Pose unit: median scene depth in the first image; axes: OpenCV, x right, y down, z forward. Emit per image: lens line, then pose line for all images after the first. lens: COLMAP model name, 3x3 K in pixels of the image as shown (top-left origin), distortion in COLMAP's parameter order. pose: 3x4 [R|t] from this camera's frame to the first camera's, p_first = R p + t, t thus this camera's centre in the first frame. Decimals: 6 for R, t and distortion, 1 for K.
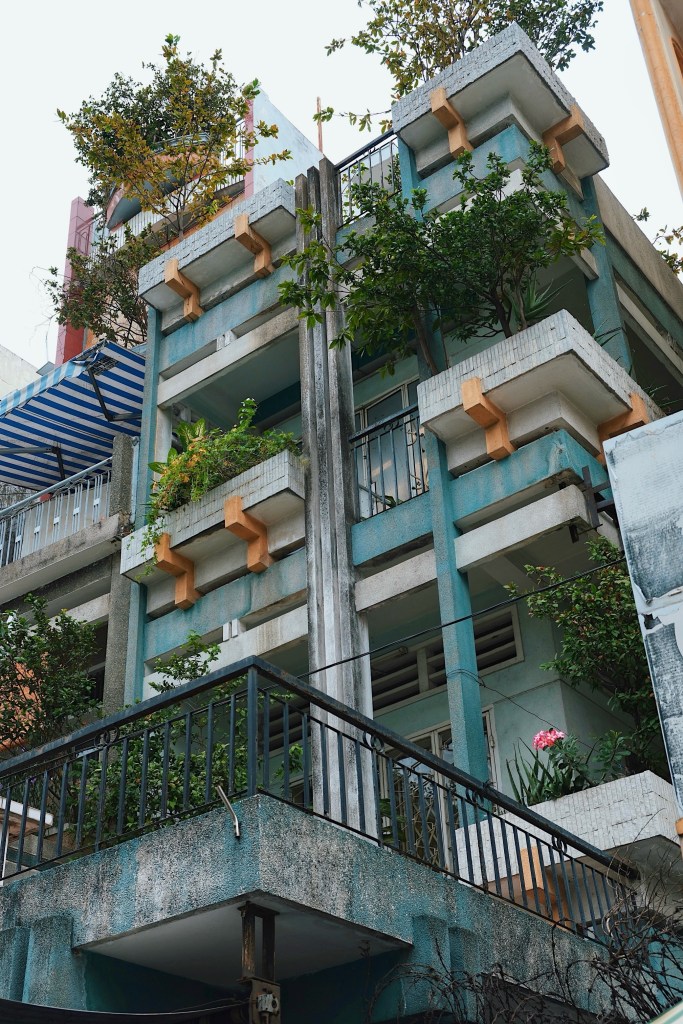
lens RADIAL K [[1316.5, 0, 342.2], [0, 1316.5, 509.1], [0, 0, 1]] dist [0.002509, 0.000000]
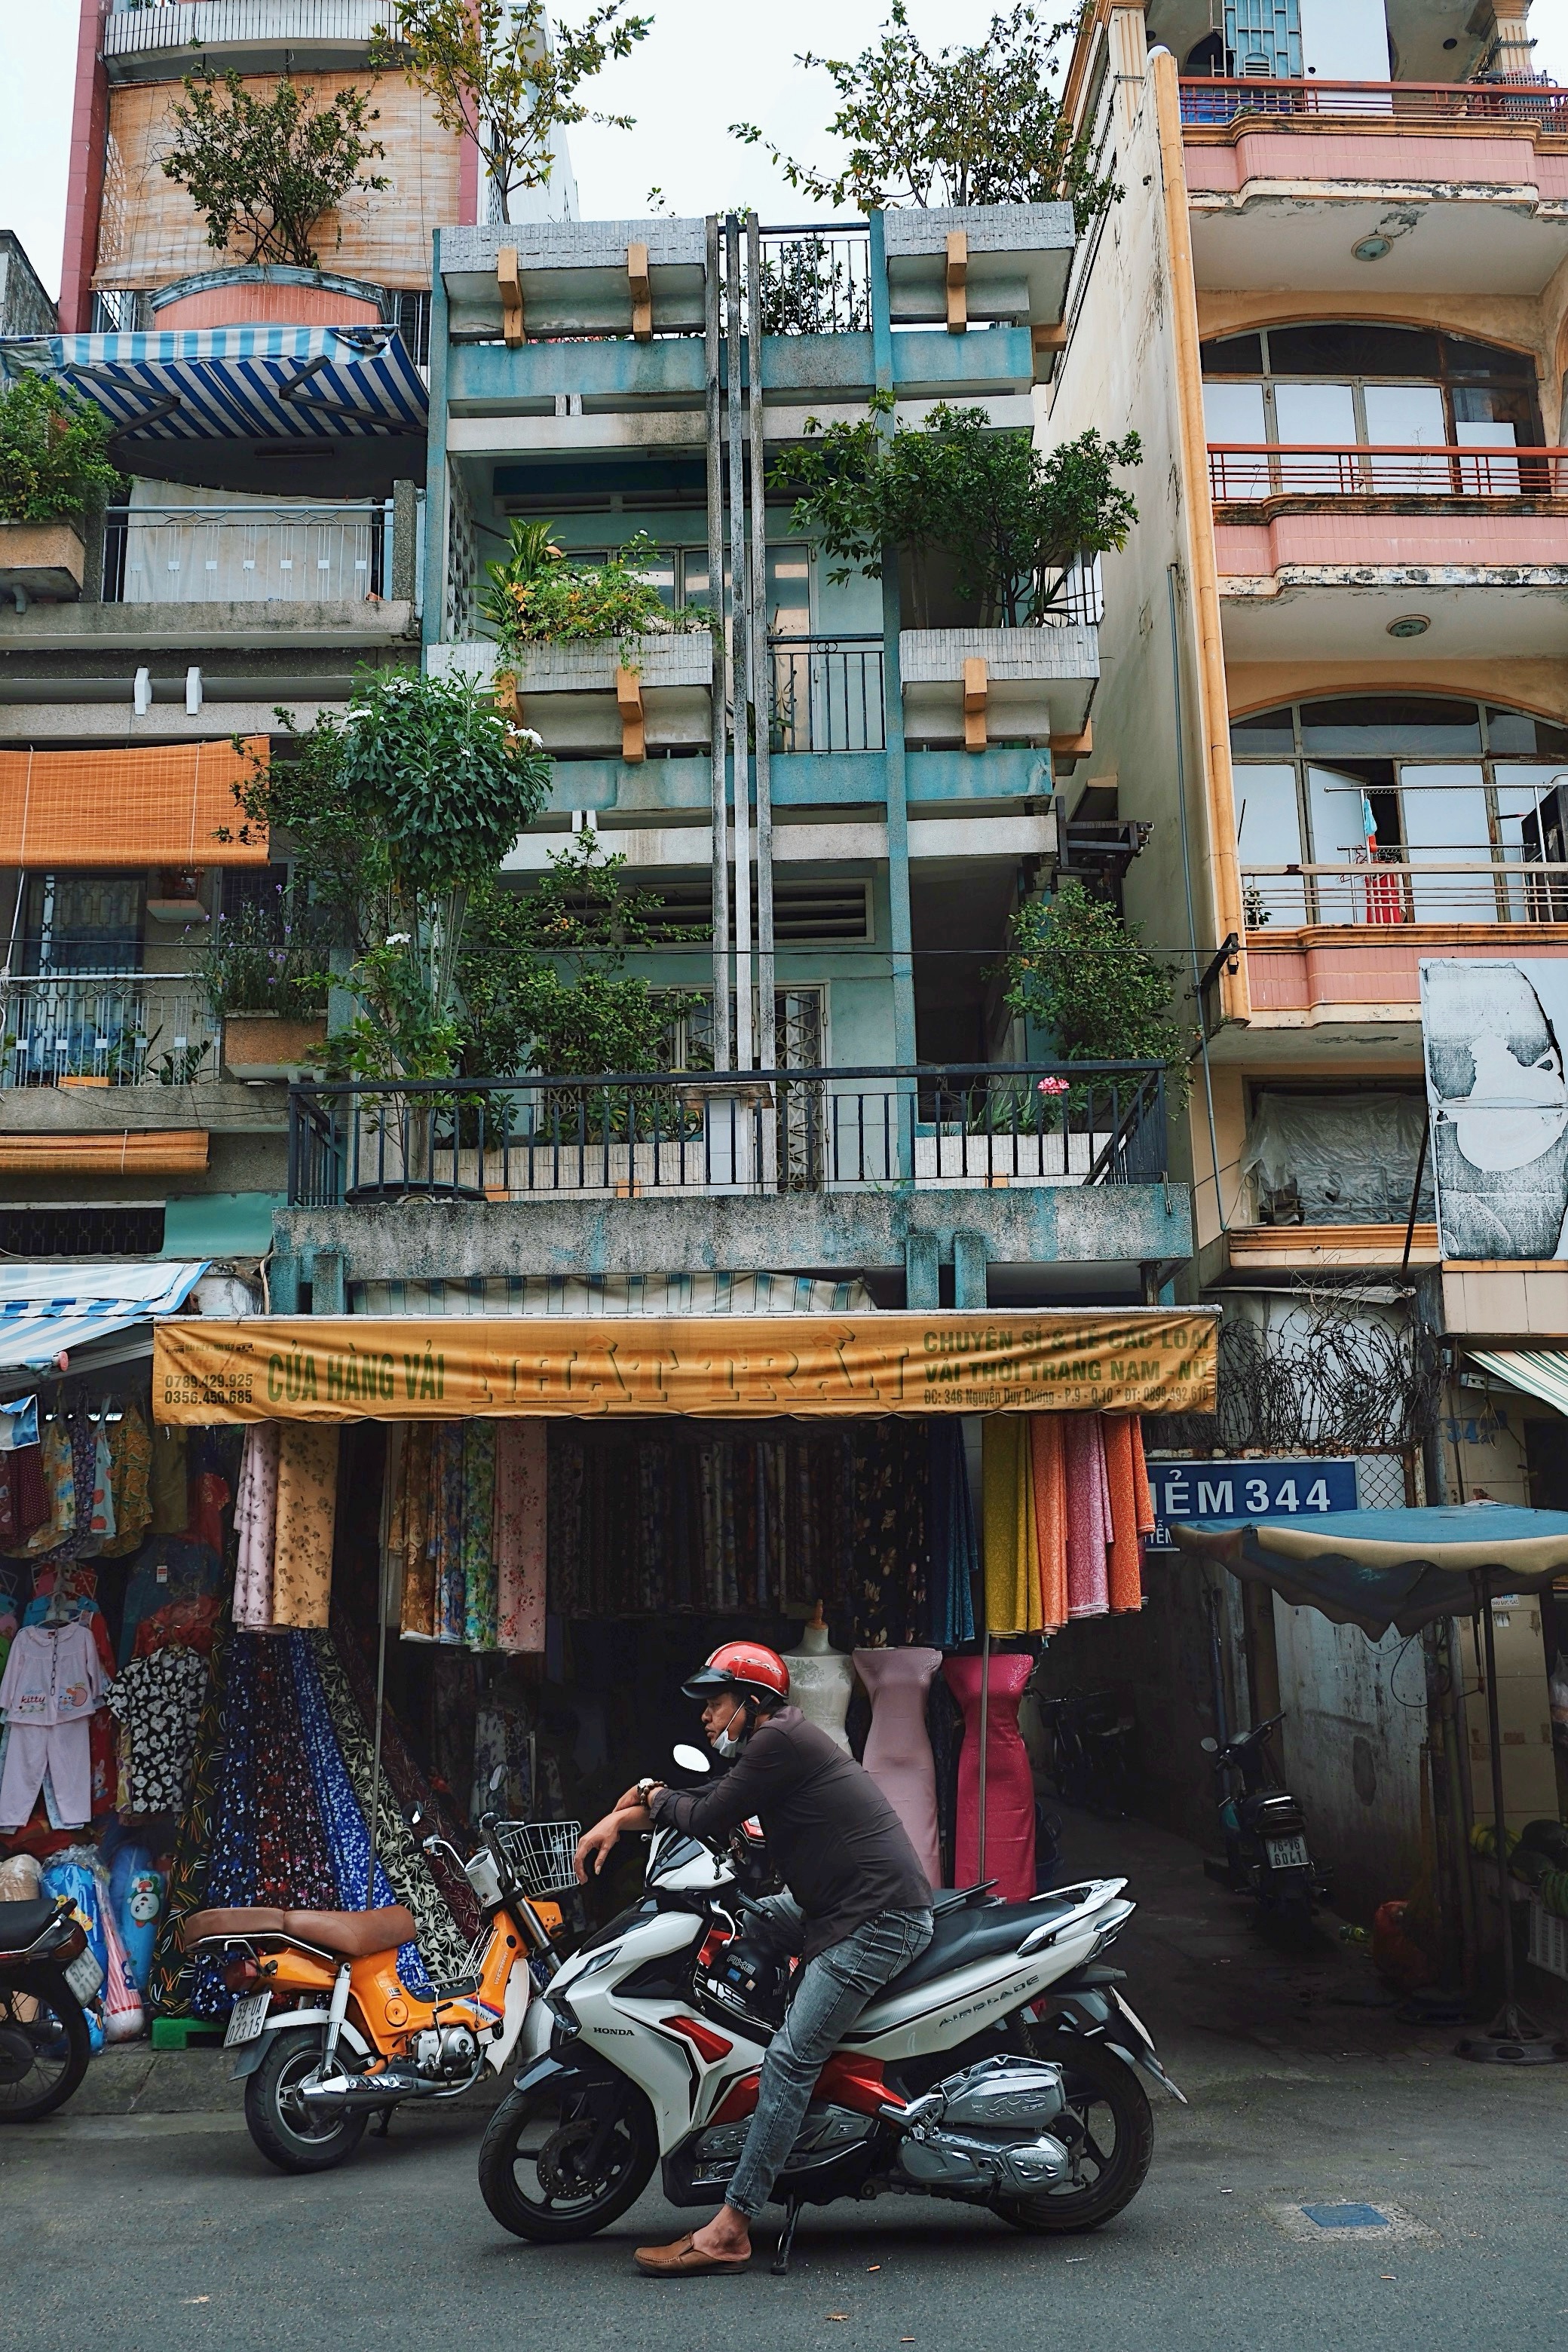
lens RADIAL K [[2020.5, 0, 781.4], [0, 2020.5, 1180.8], [0, 0, 1]] dist [-0.029130, -0.003093]
pose [[0.805027, 0.153812, 0.572952, -0.759579], [-0.346808, 0.905596, 0.244171, -0.064374], [-0.481306, -0.395269, 0.782373, -0.173837]]
